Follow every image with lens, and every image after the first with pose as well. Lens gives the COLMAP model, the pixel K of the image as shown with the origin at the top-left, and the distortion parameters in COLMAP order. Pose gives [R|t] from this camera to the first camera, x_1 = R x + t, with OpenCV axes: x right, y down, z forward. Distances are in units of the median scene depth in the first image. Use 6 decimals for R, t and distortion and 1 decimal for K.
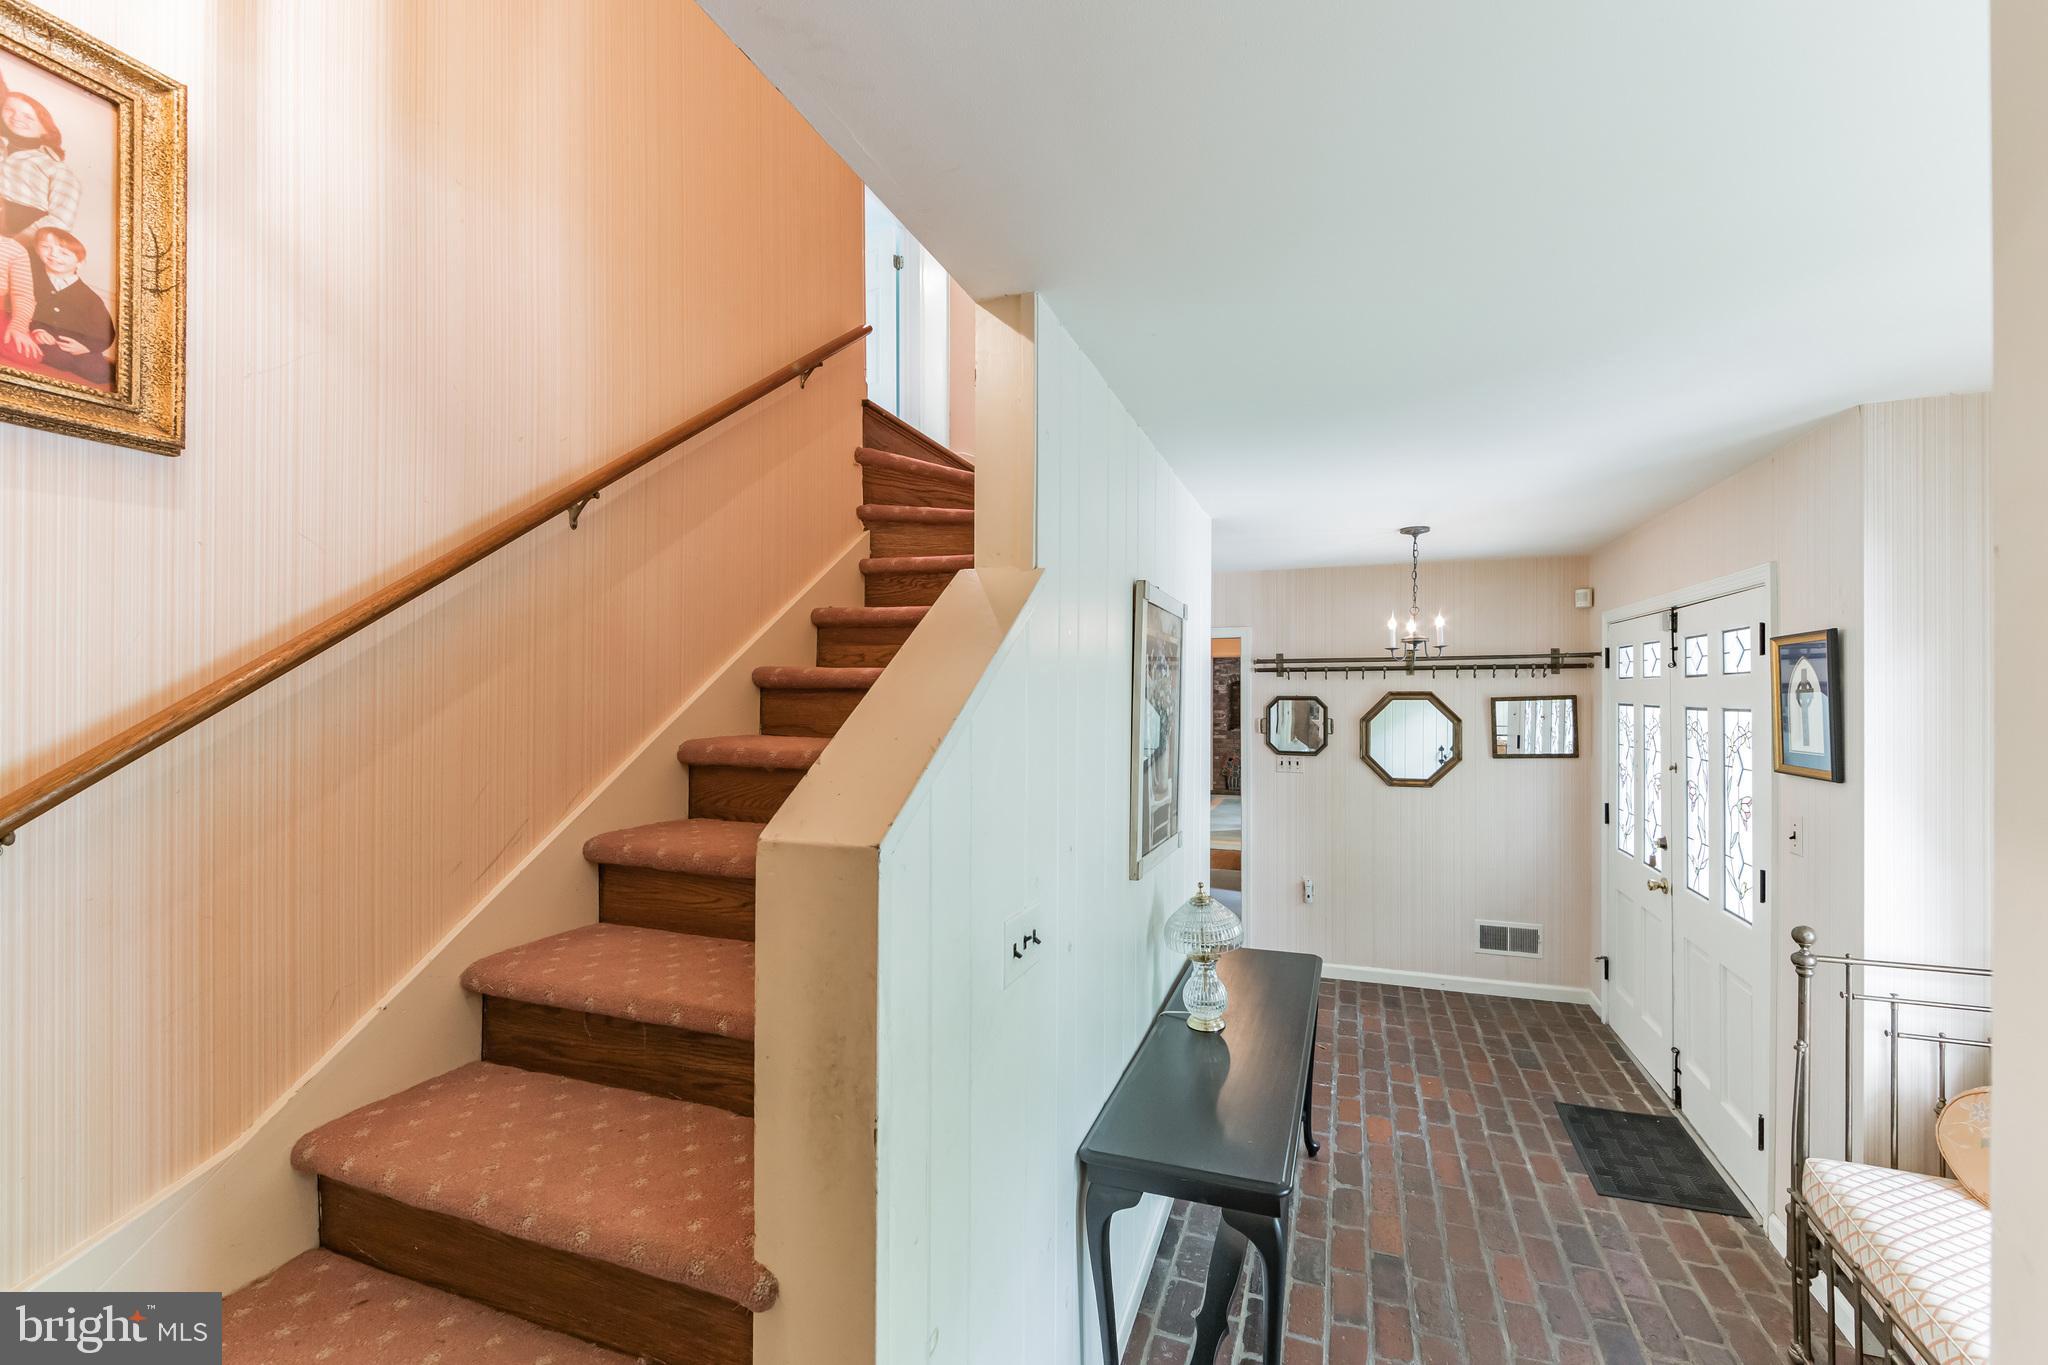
lens RADIAL K [[801.2, 0, 1032.0], [0, 801.2, 690.8], [0, 0, 1]] dist [-0.007904, -0.000449]
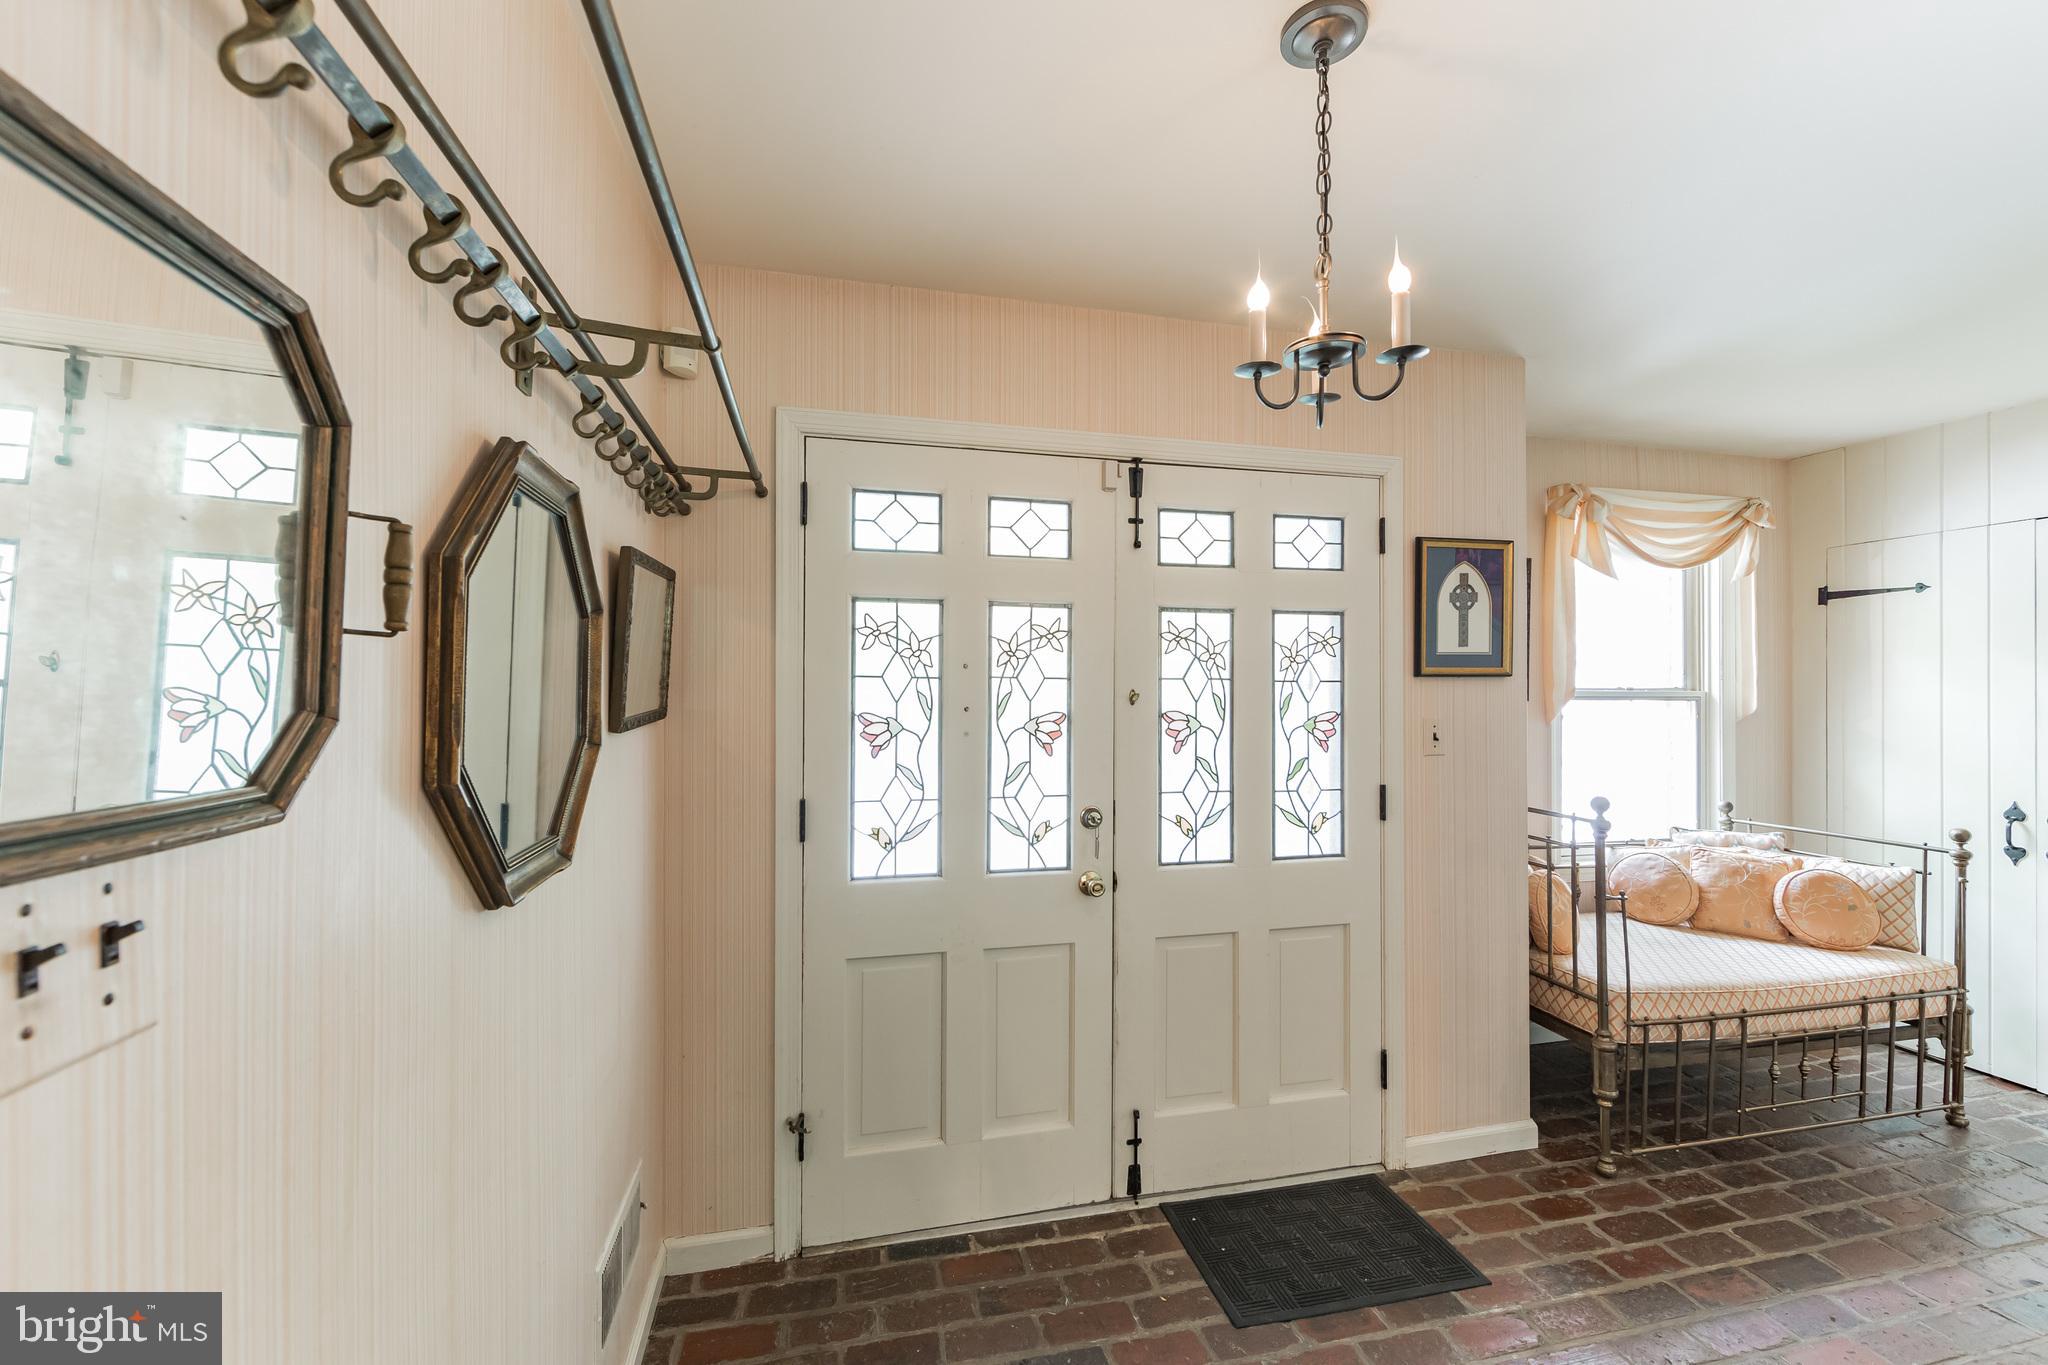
lens RADIAL K [[801.2, 0, 1017.6], [0, 801.2, 676.9], [0, 0, 1]] dist [-0.007904, -0.000449]
pose [[-0.555459, 0.014867, 0.831411, 0.294761], [-0.004168, 0.999778, -0.020663, 0.094901], [-0.831533, -0.014943, -0.555274, 1.461308]]
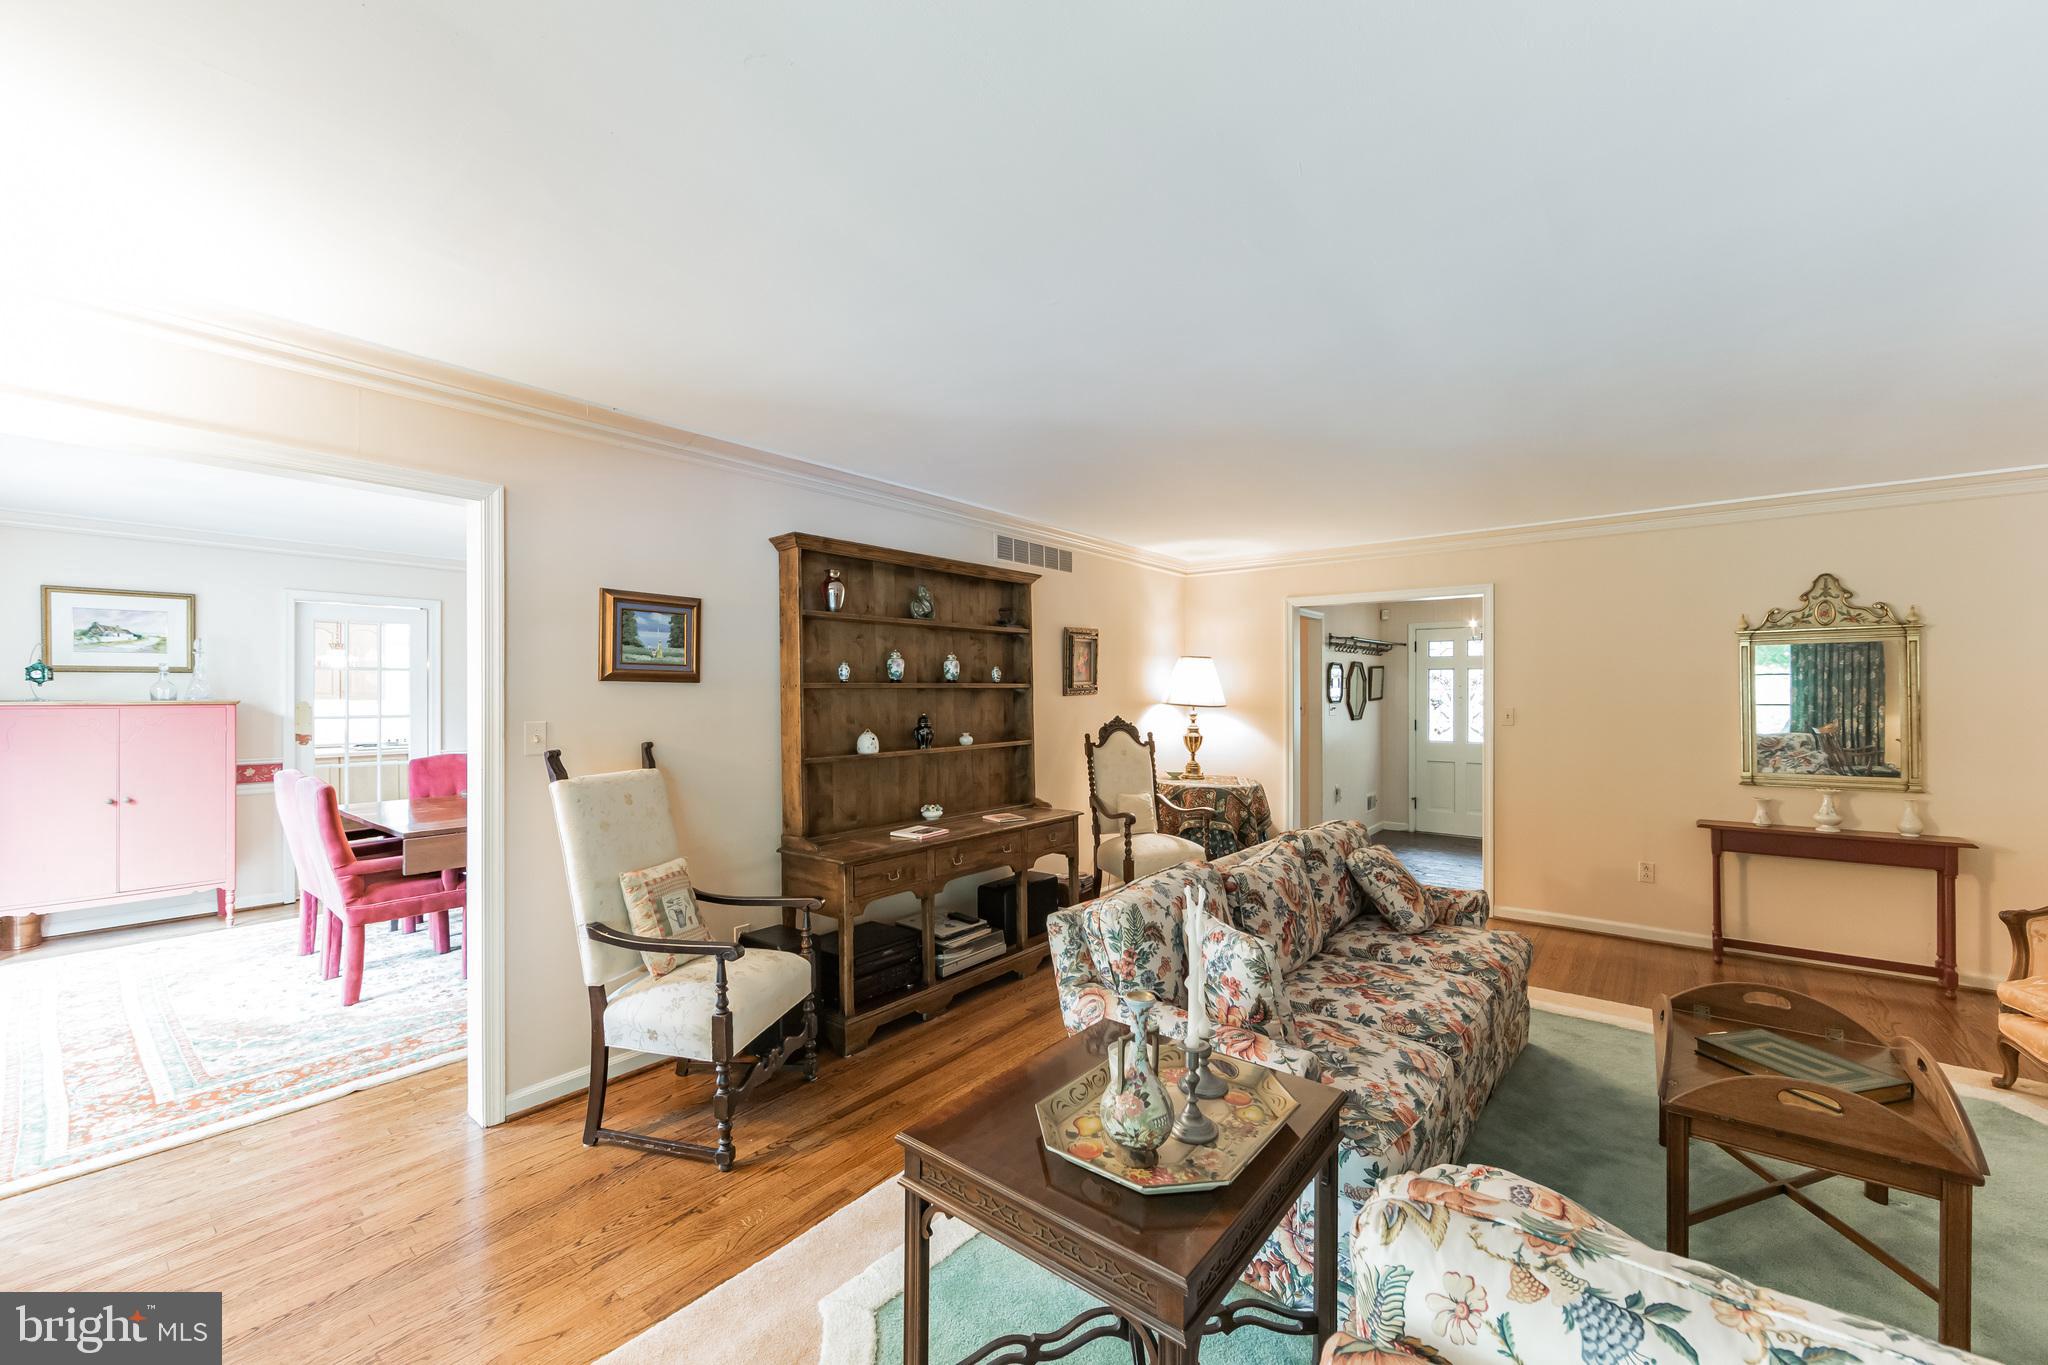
lens RADIAL K [[801.2, 0, 1034.7], [0, 801.2, 689.0], [0, 0, 1]] dist [-0.007904, -0.000449]
pose [[0.292959, 0.003246, 0.956119, -1.807540], [-0.008046, 0.999967, -0.000930, 0.093566], [-0.956091, -0.007420, 0.292976, 1.659010]]
